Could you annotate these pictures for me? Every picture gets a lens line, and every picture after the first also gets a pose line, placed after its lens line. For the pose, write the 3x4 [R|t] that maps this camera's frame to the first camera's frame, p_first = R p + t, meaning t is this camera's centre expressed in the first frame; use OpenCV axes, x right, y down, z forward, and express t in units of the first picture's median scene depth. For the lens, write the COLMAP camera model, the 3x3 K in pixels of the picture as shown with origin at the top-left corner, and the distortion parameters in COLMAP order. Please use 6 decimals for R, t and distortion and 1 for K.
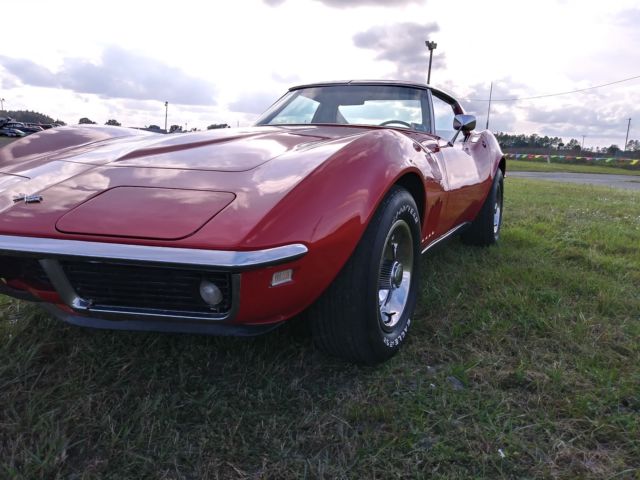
lens RADIAL K [[513.0, 0, 319.3], [0, 513.0, 239.5], [0, 0, 1]] dist [0.033276, -0.071930]
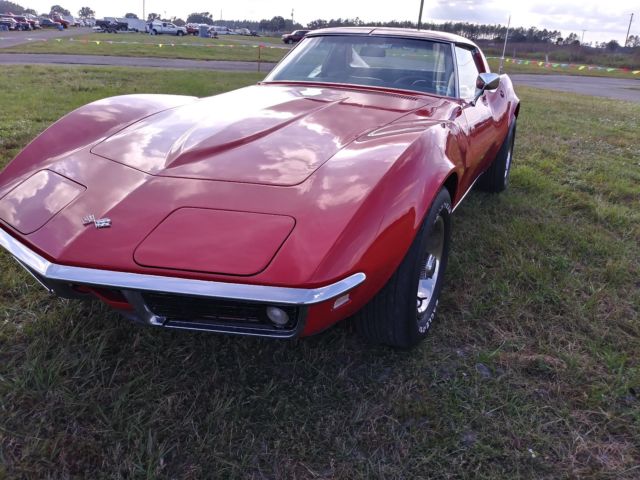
lens RADIAL K [[513.0, 0, 319.0], [0, 513.0, 234.9], [0, 0, 1]] dist [0.033276, -0.071930]
pose [[0.999777, -0.001250, 0.021066, -0.120318], [-0.002651, 0.982892, 0.184166, -0.220970], [-0.020936, -0.184181, 0.982669, -0.043859]]
